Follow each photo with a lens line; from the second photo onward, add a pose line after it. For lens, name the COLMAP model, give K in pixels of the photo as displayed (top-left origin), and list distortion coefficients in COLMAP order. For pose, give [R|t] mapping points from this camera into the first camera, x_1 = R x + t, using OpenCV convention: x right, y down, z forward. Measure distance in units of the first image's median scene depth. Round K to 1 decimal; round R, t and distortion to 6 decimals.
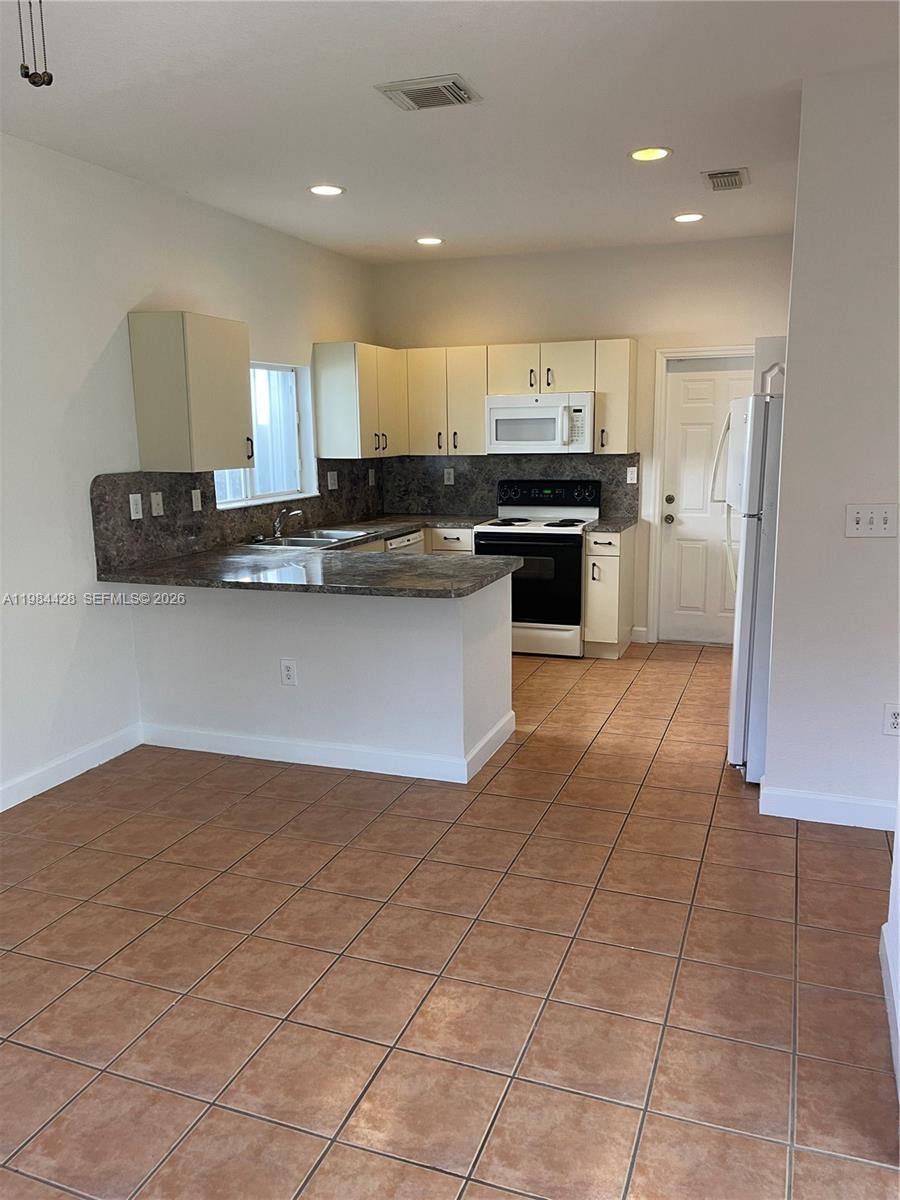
lens RADIAL K [[903.6, 0, 456.1], [0, 903.6, 597.3], [0, 0, 1]] dist [0.072071, -0.074779]
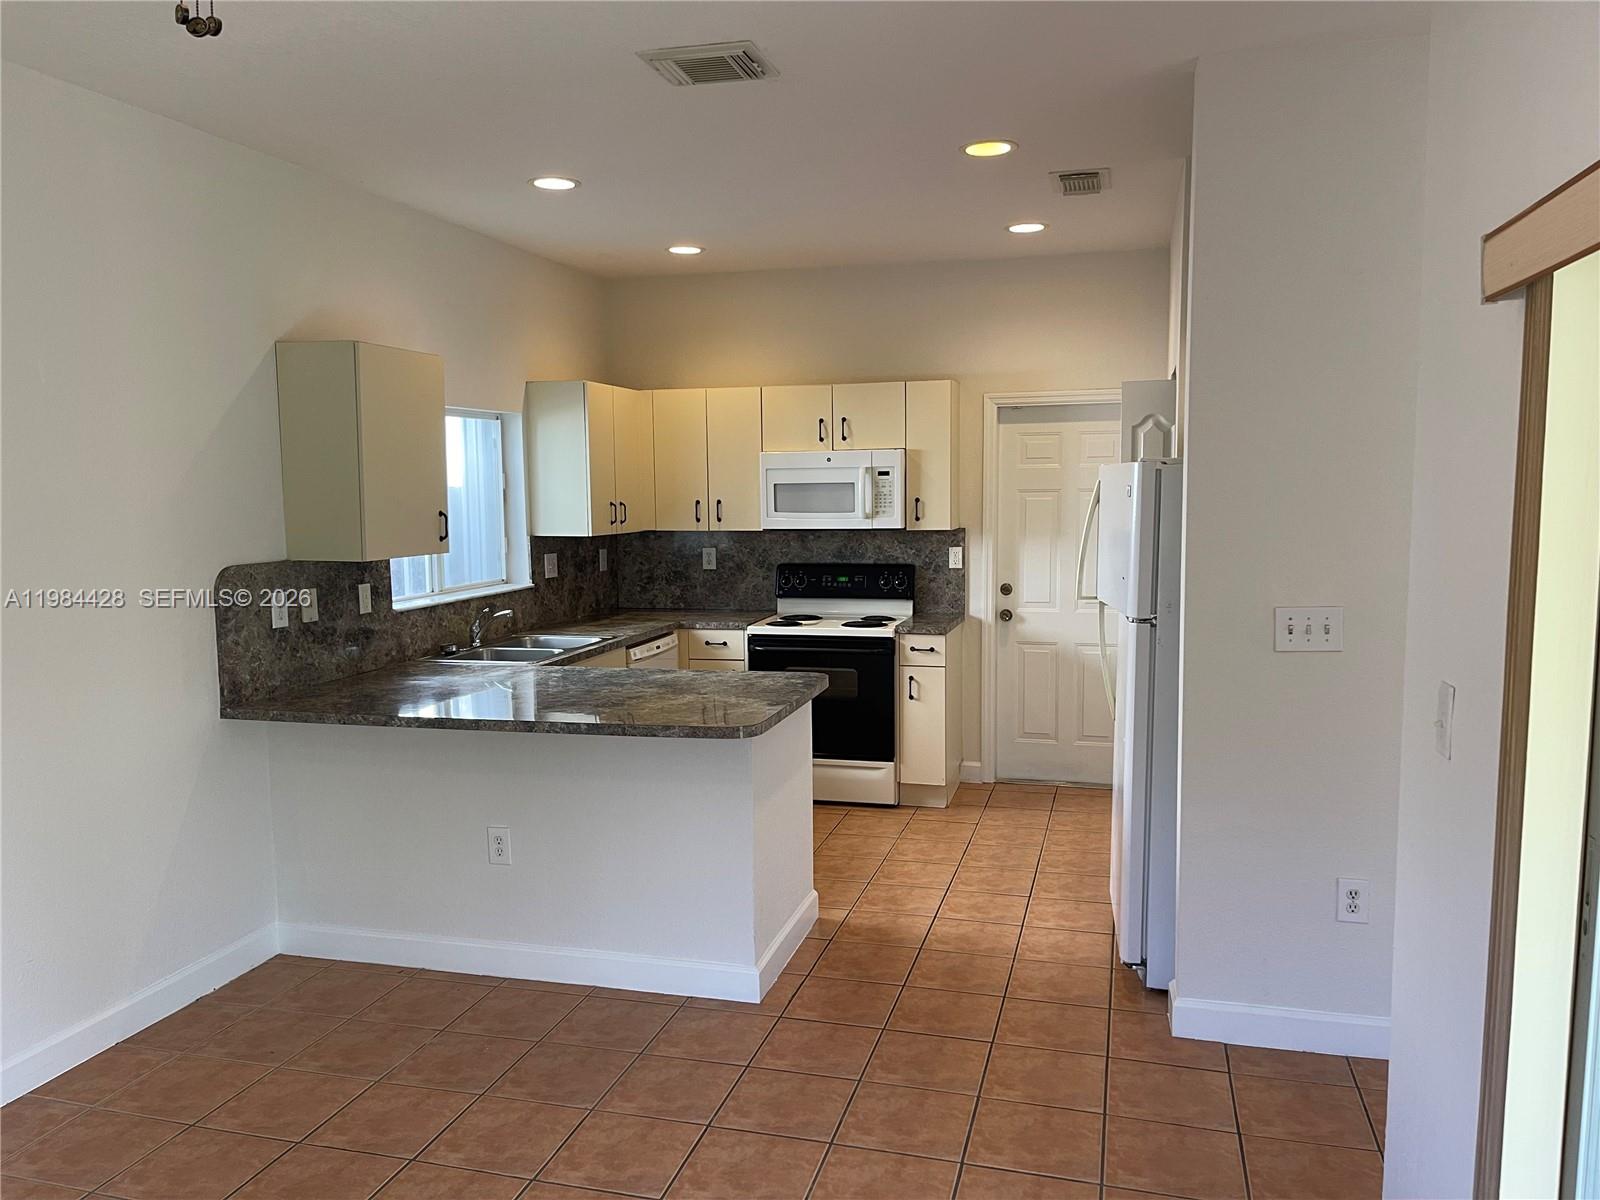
lens RADIAL K [[1204.8, 0, 784.9], [0, 1204.8, 600.9], [0, 0, 1]] dist [0.072071, -0.074779]
pose [[0.996851, -0.006048, 0.079066, -0.027510], [0.012996, 0.996066, -0.087660, -0.014392], [-0.078225, 0.088412, 0.993008, 0.026473]]
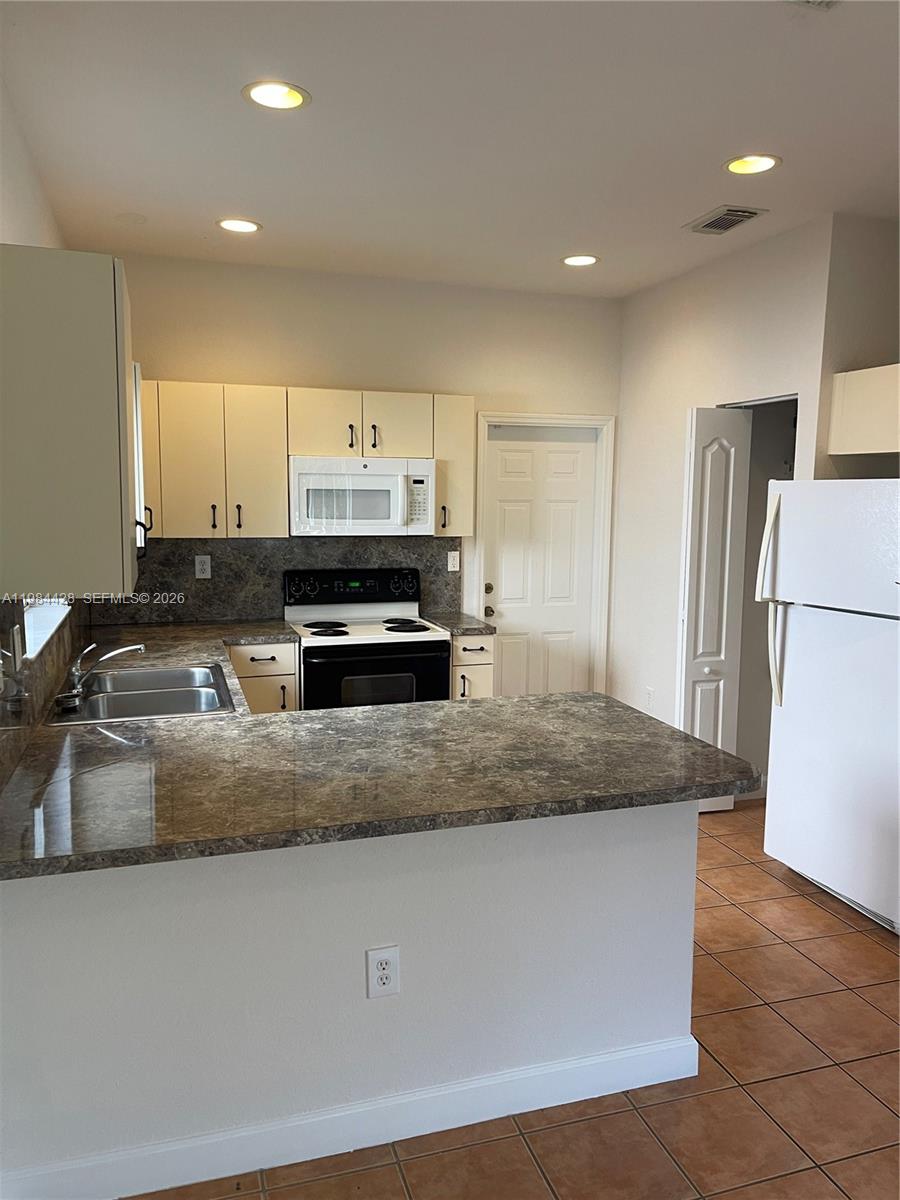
lens RADIAL K [[903.6, 0, 456.8], [0, 903.6, 598.8], [0, 0, 1]] dist [0.072071, -0.074779]
pose [[0.781136, -0.051911, 0.622200, -0.332920], [0.094171, 0.994933, -0.035218, -0.076717], [-0.617219, 0.086104, 0.782066, 0.389517]]
